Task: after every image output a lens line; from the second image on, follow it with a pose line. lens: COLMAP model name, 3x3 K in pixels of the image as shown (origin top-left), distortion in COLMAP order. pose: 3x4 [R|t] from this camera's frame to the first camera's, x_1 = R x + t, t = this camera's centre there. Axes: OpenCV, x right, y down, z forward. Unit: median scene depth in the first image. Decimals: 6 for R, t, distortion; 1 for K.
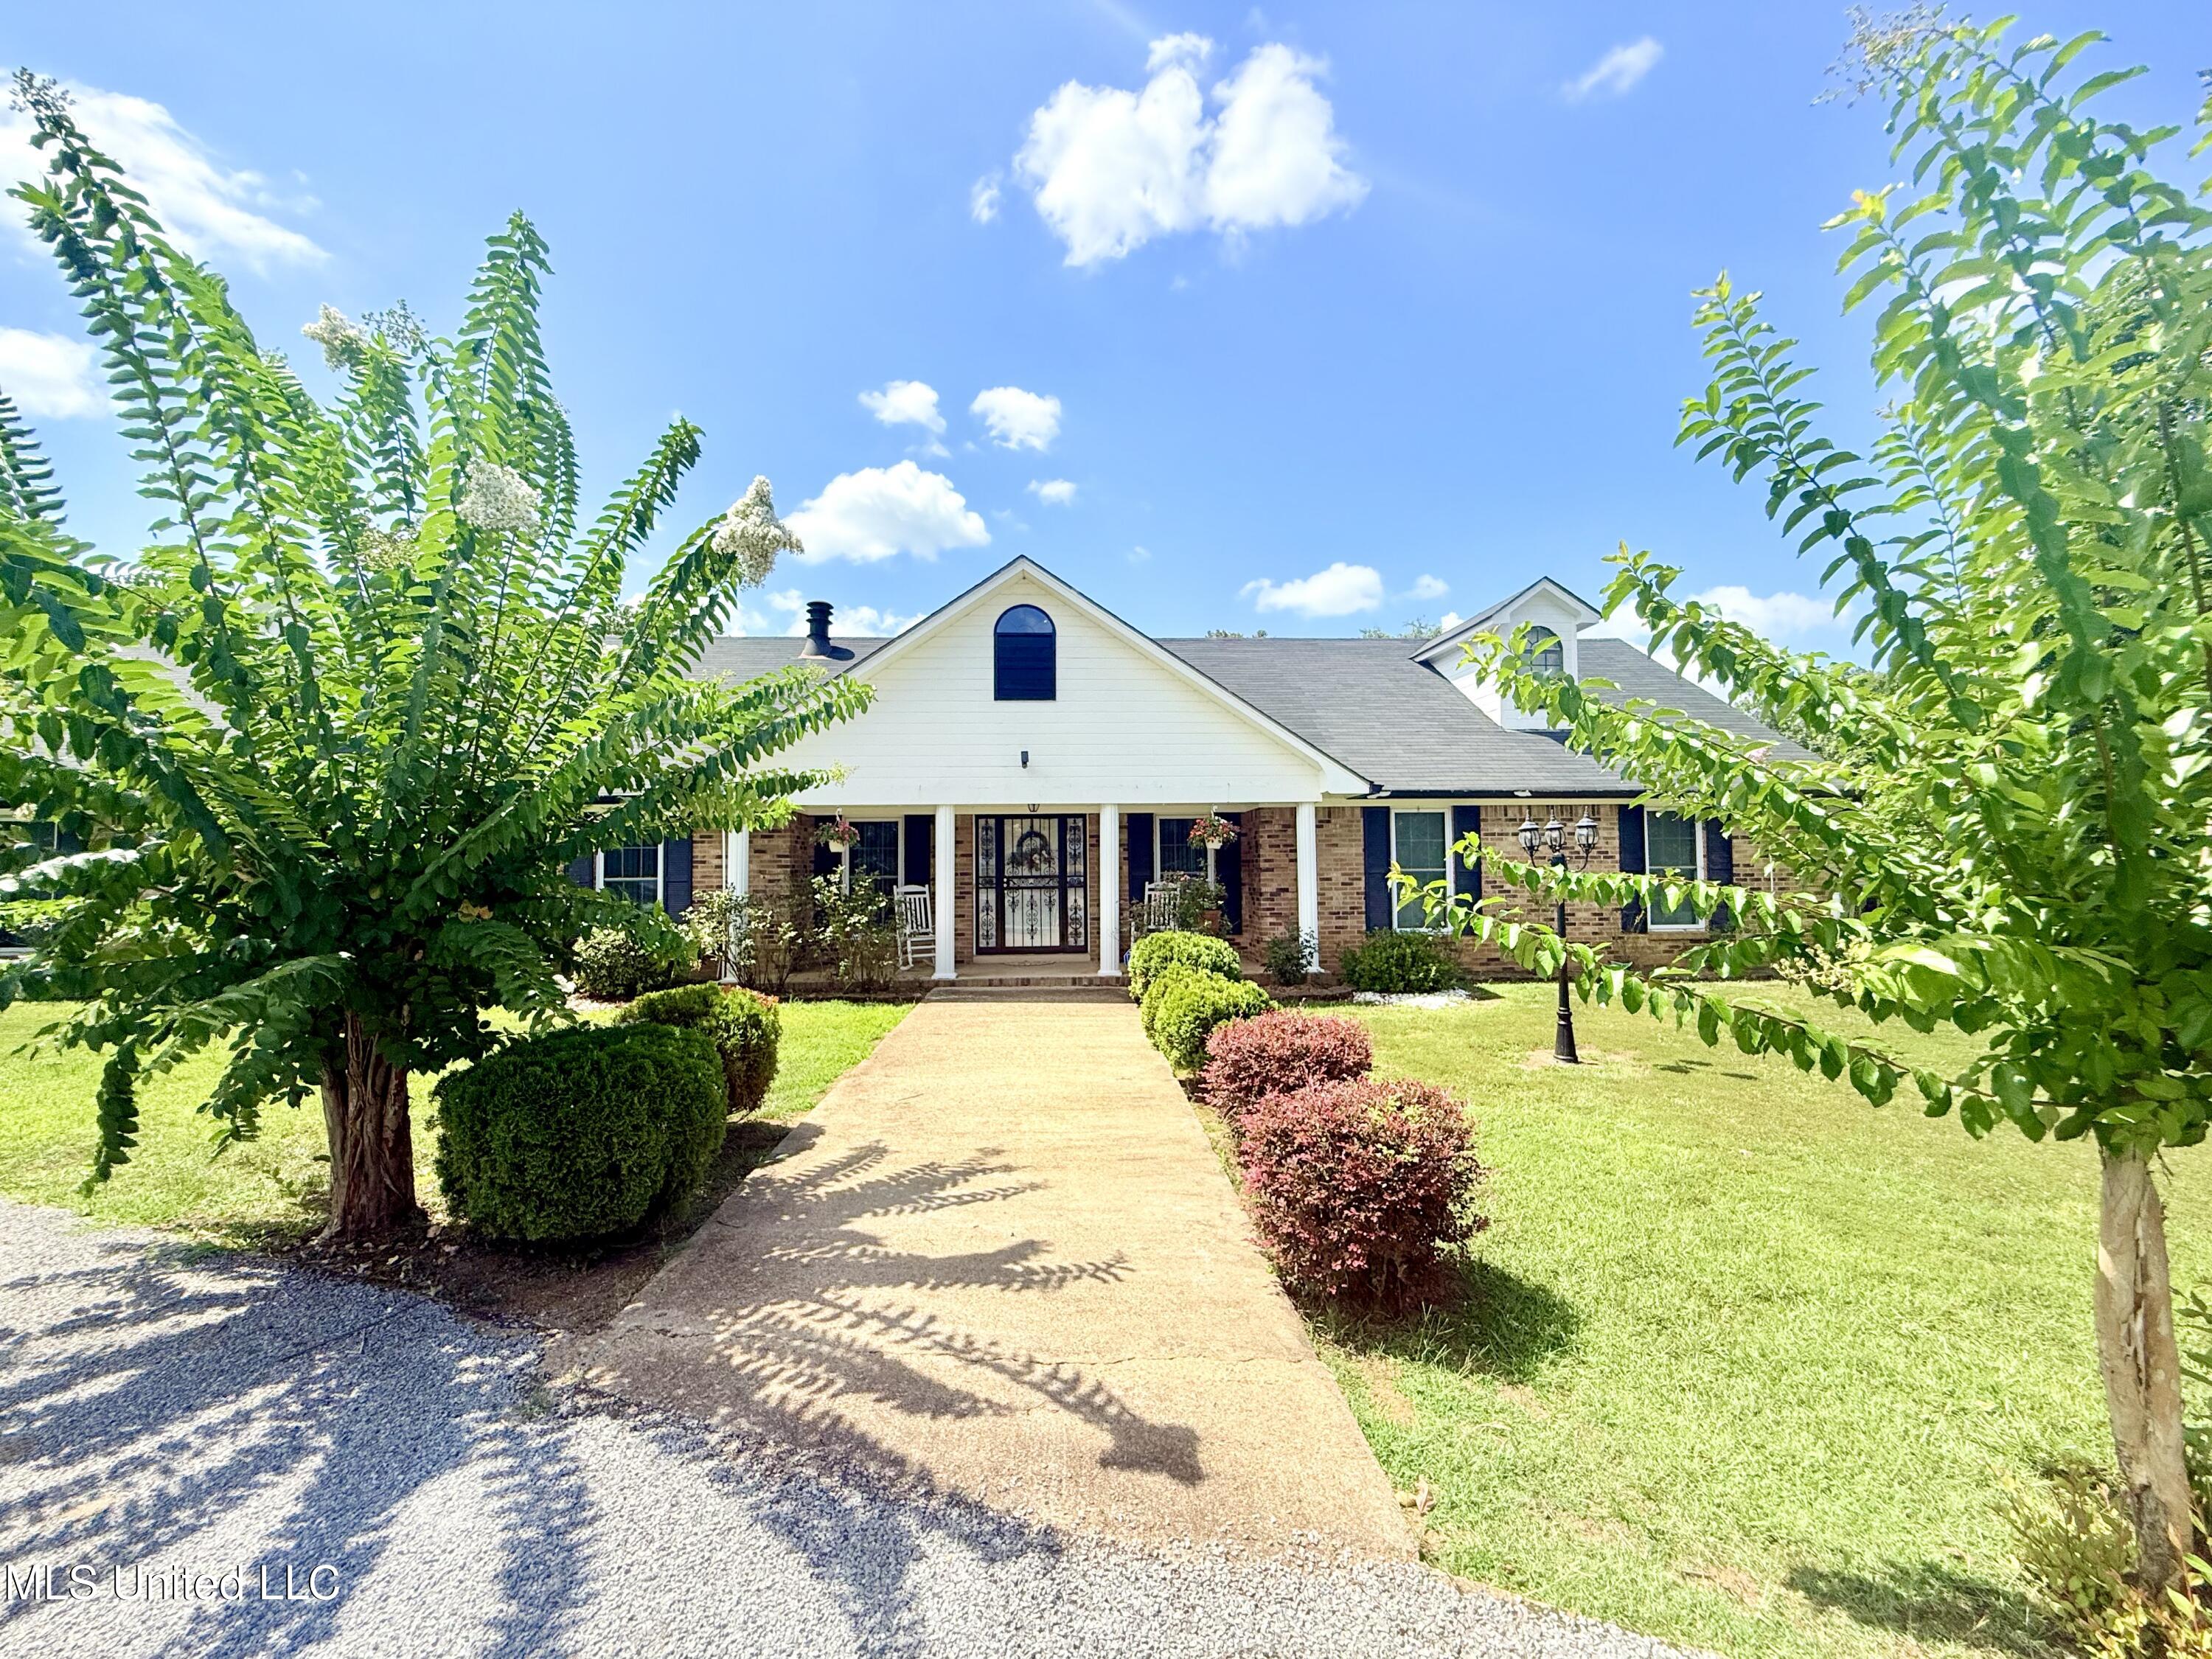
lens RADIAL K [[890.6, 0, 1106.0], [0, 890.6, 829.5], [0, 0, 1]] dist [0.001243, -0.000112]
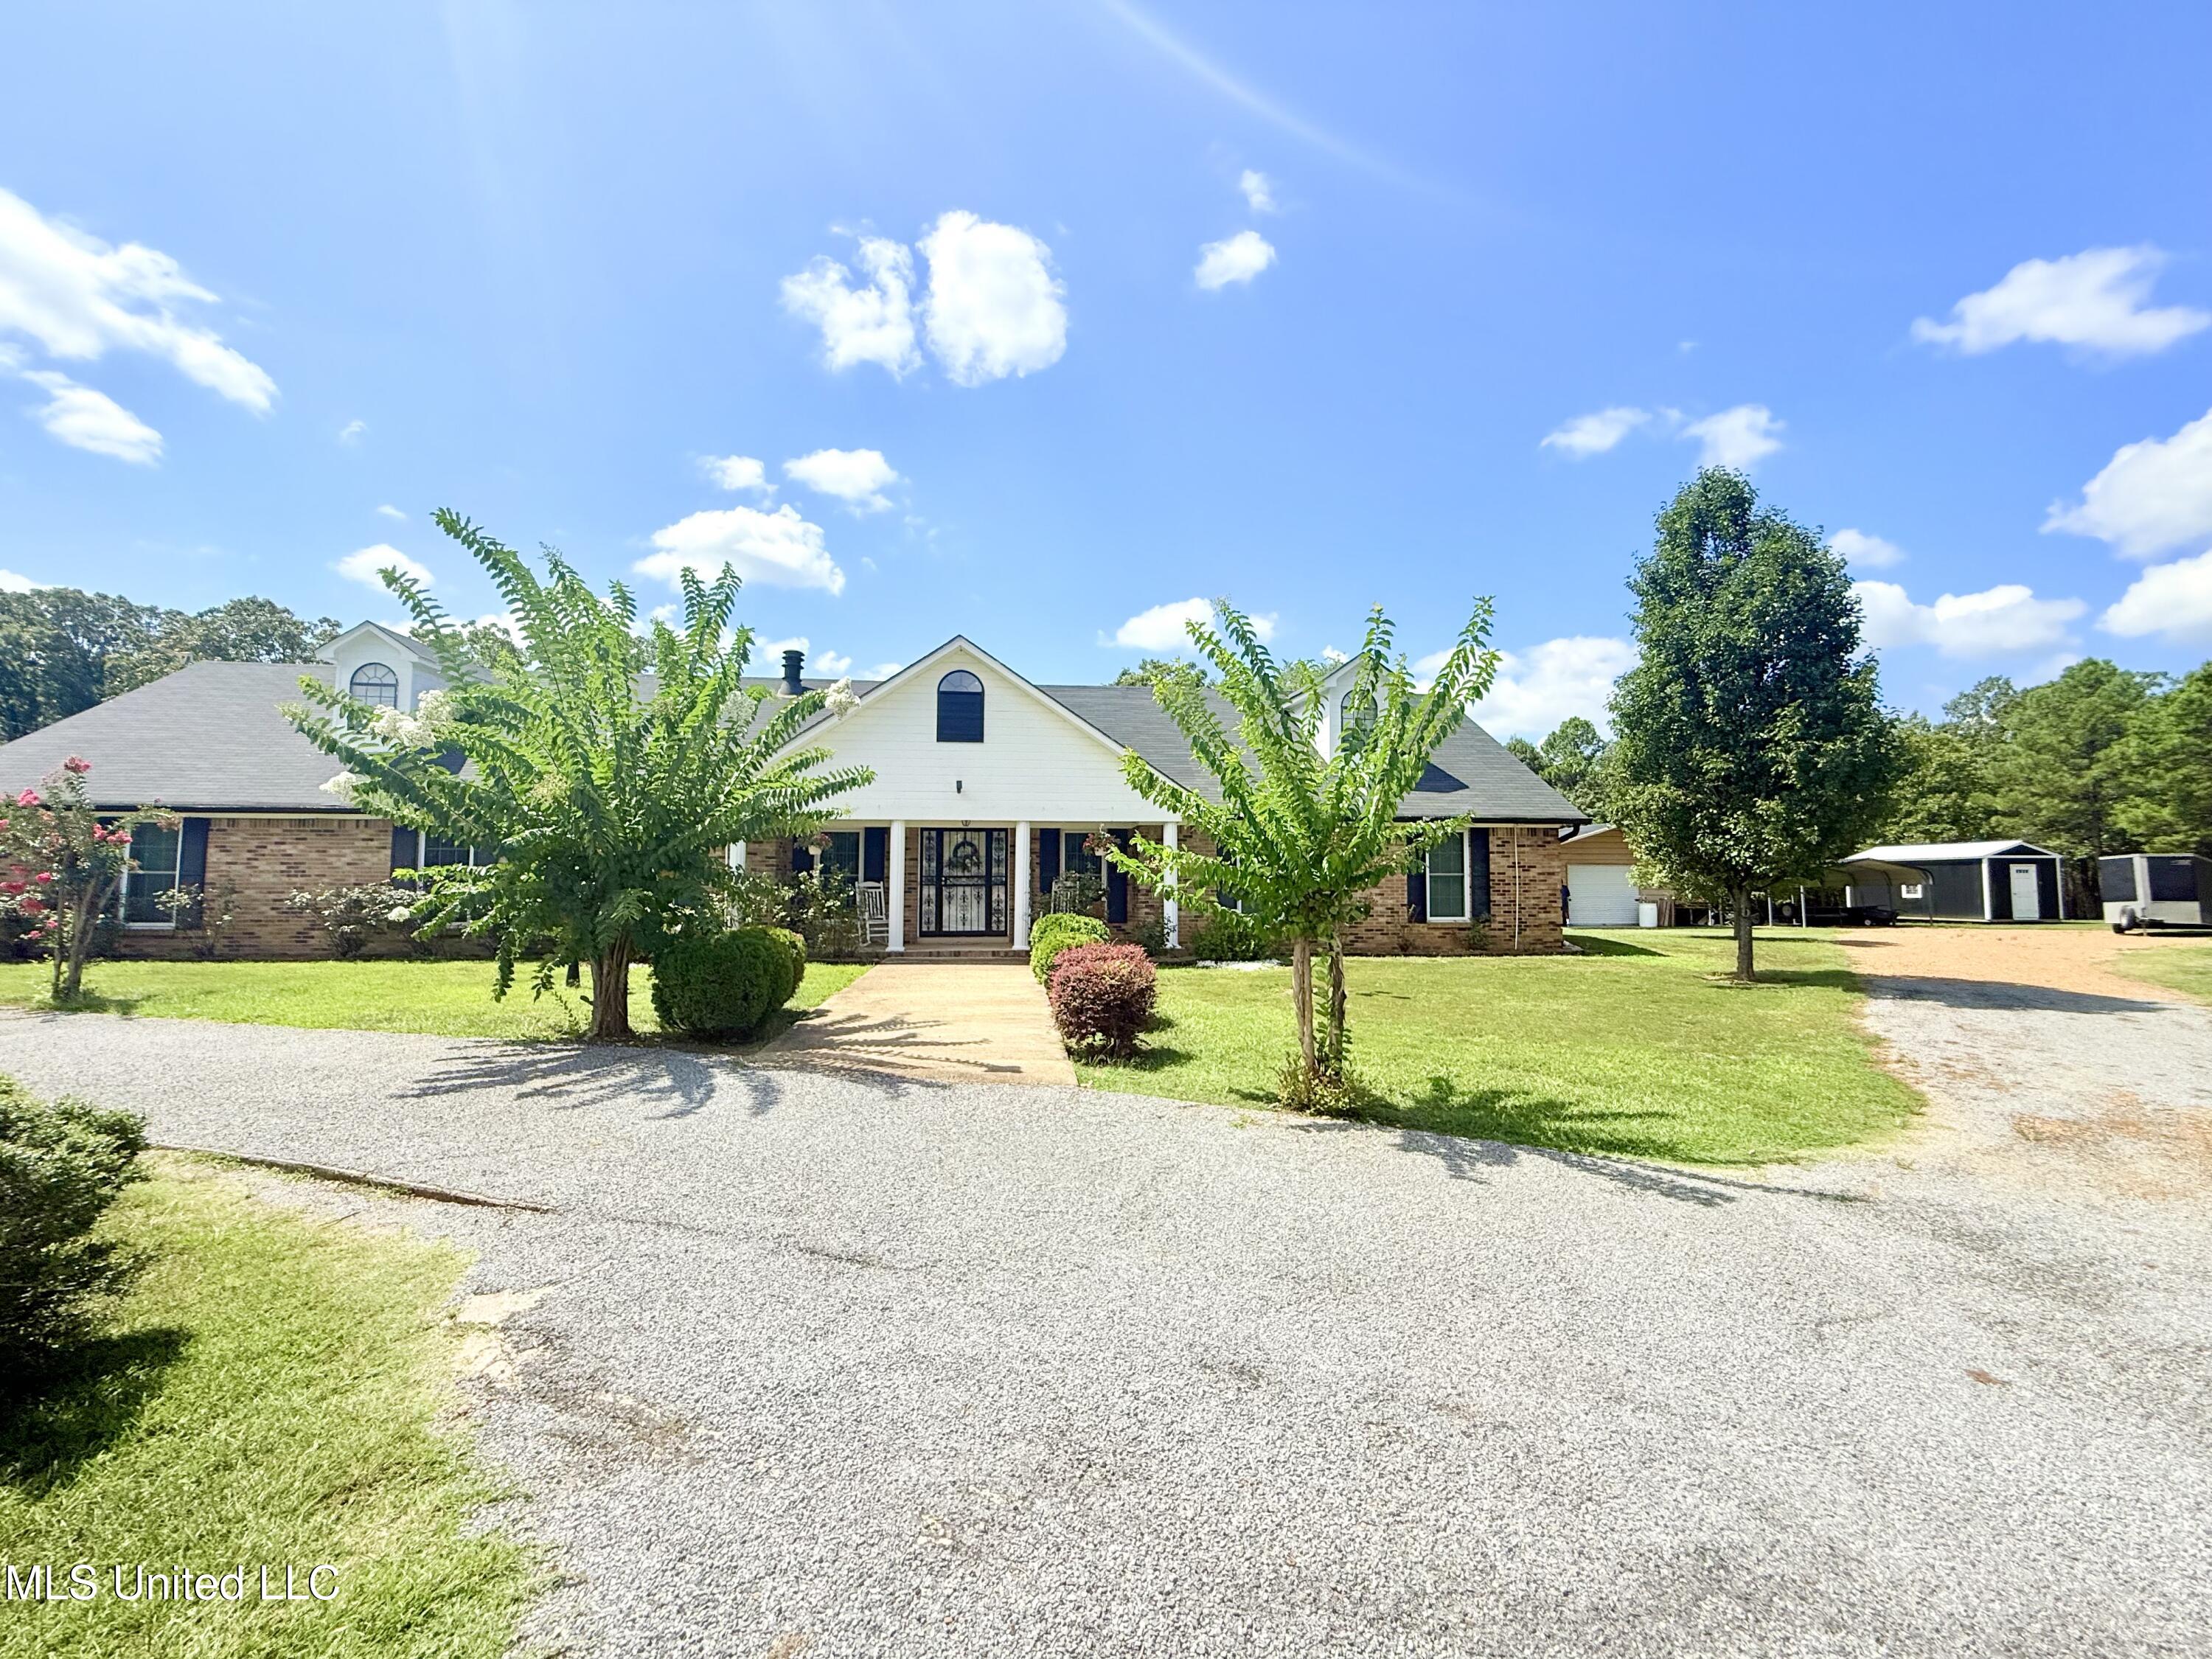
lens RADIAL K [[890.6, 0, 1106.0], [0, 890.6, 829.5], [0, 0, 1]] dist [0.001243, -0.000112]
pose [[0.997939, 0.013968, 0.062629, 0.043300], [-0.012933, 0.999773, -0.016910, 0.004735], [-0.062851, 0.016065, 0.997894, -0.326496]]
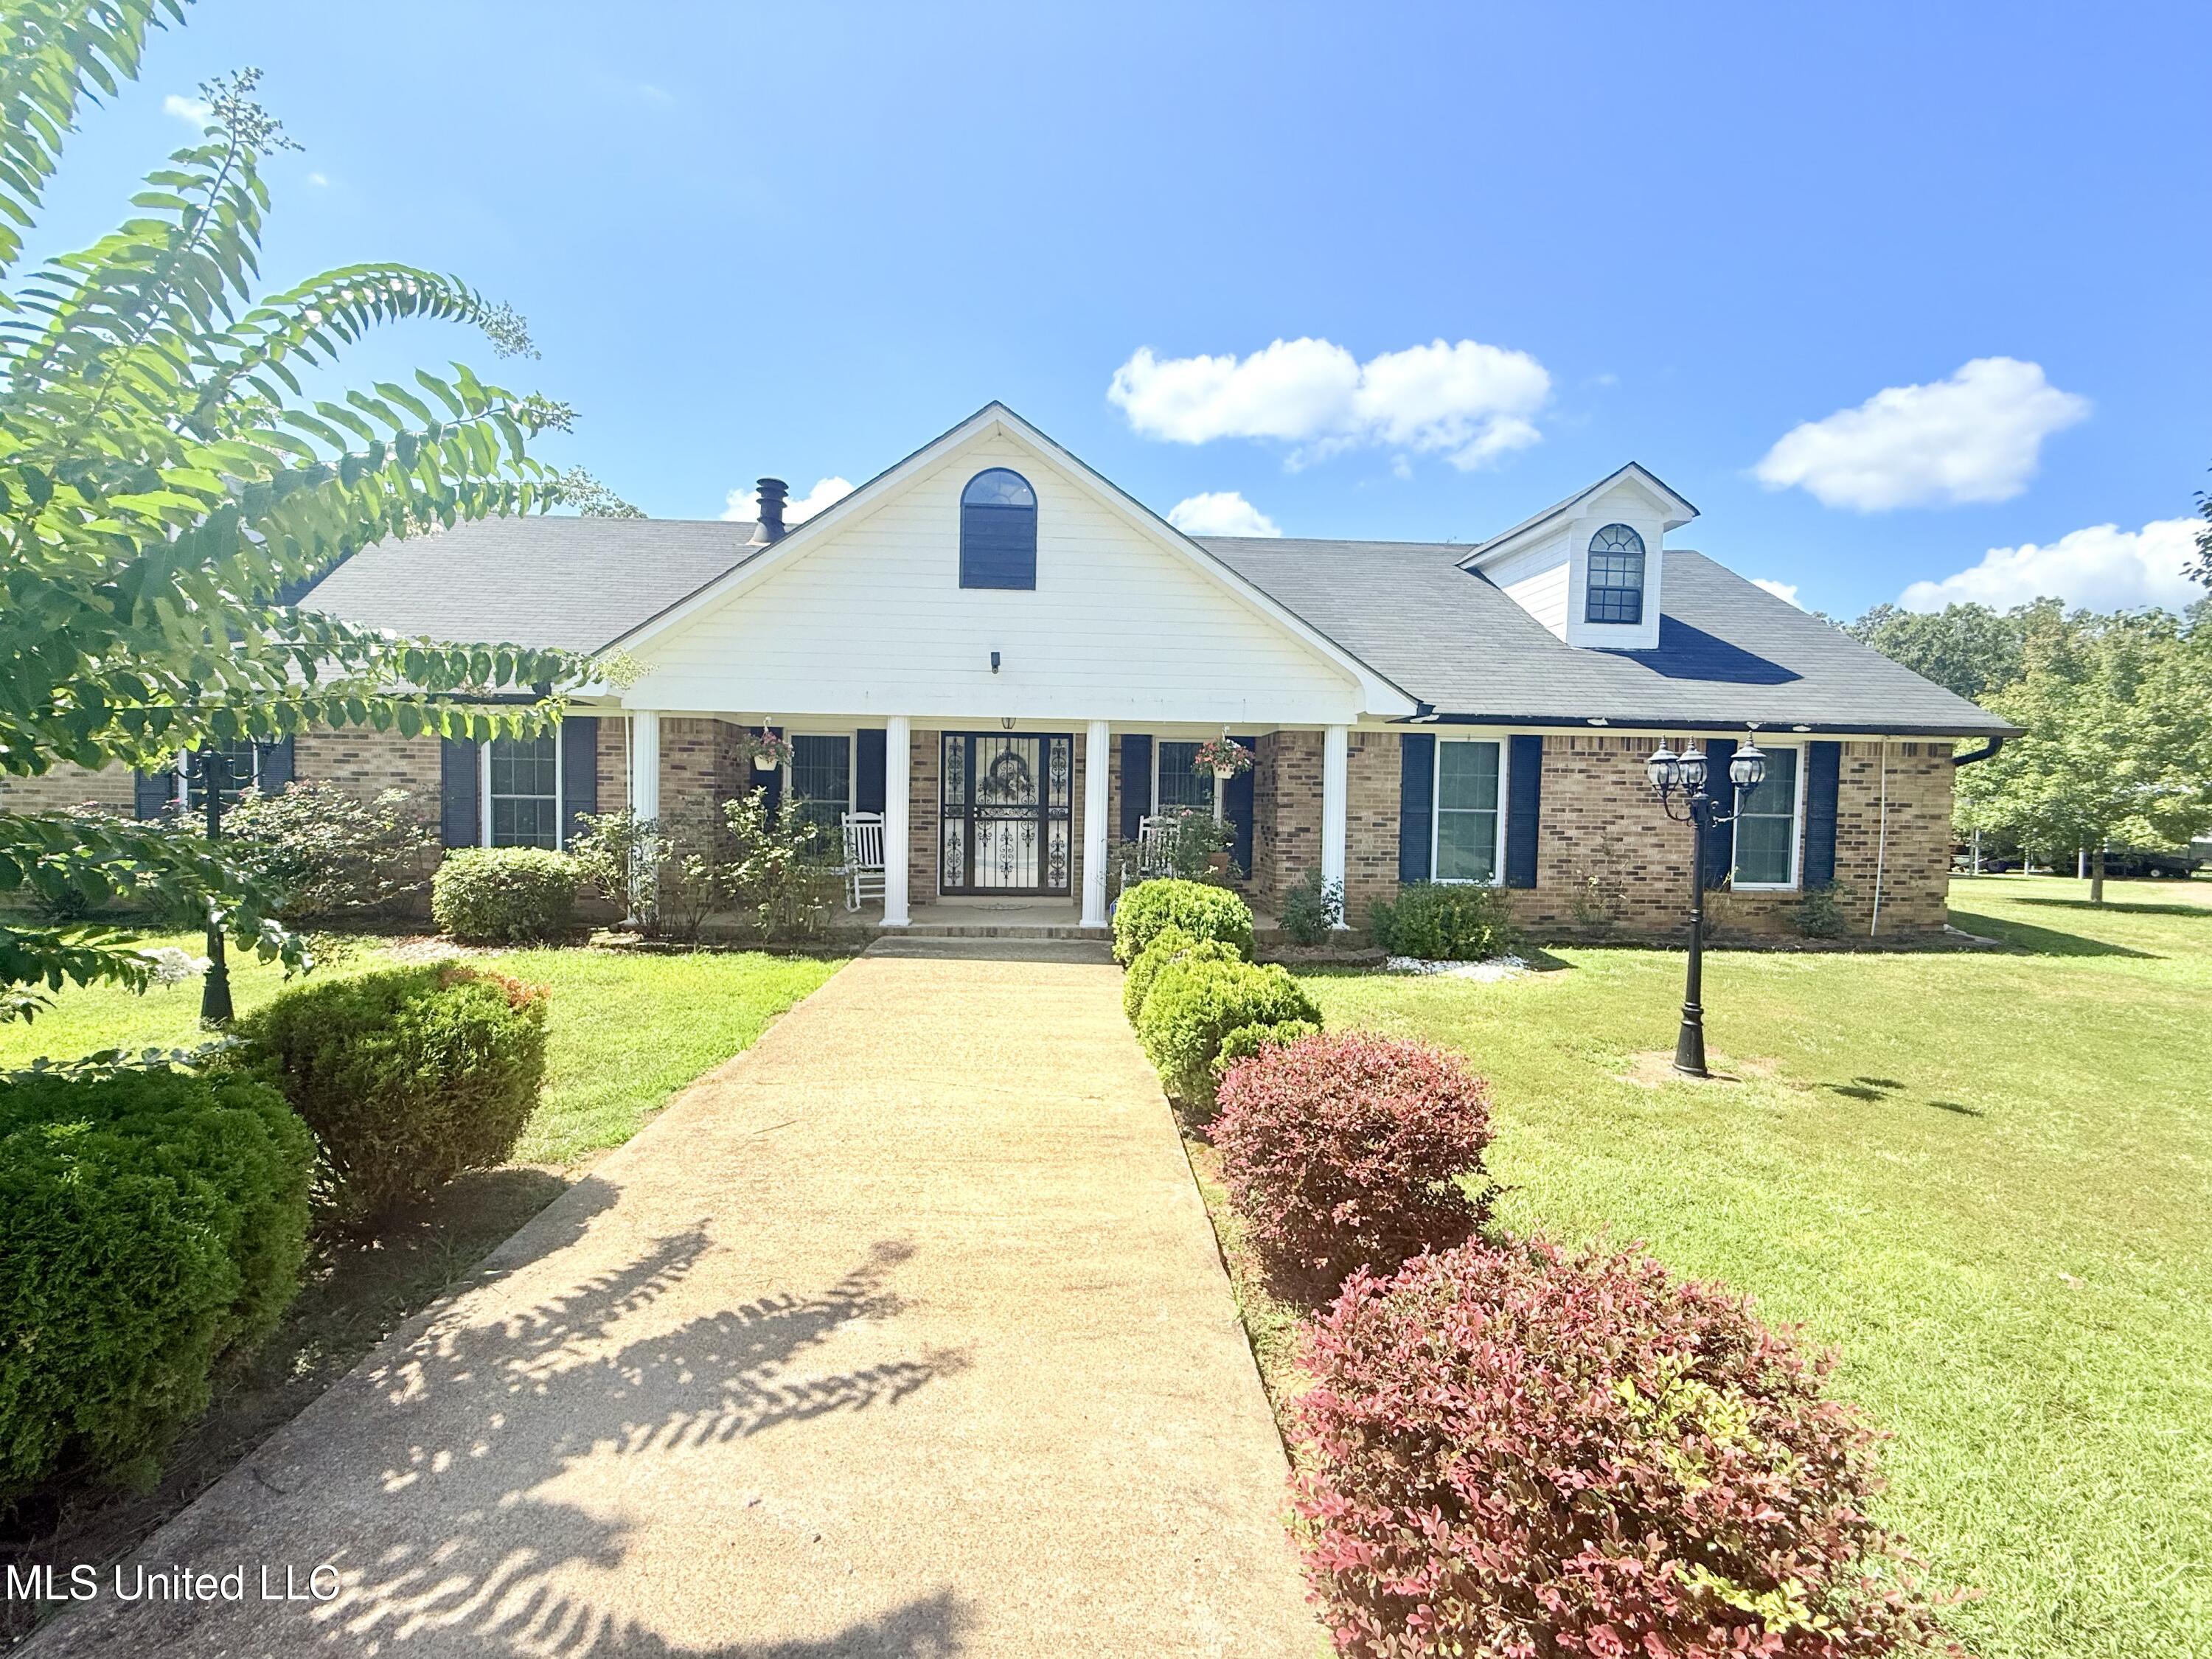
lens RADIAL K [[890.6, 0, 1106.0], [0, 890.6, 829.5], [0, 0, 1]] dist [0.001243, -0.000112]
pose [[0.999647, 0.026564, -0.000498, 0.013521], [-0.026443, 0.996565, 0.078474, 0.006686], [0.002581, -0.078433, 0.996916, 0.166875]]
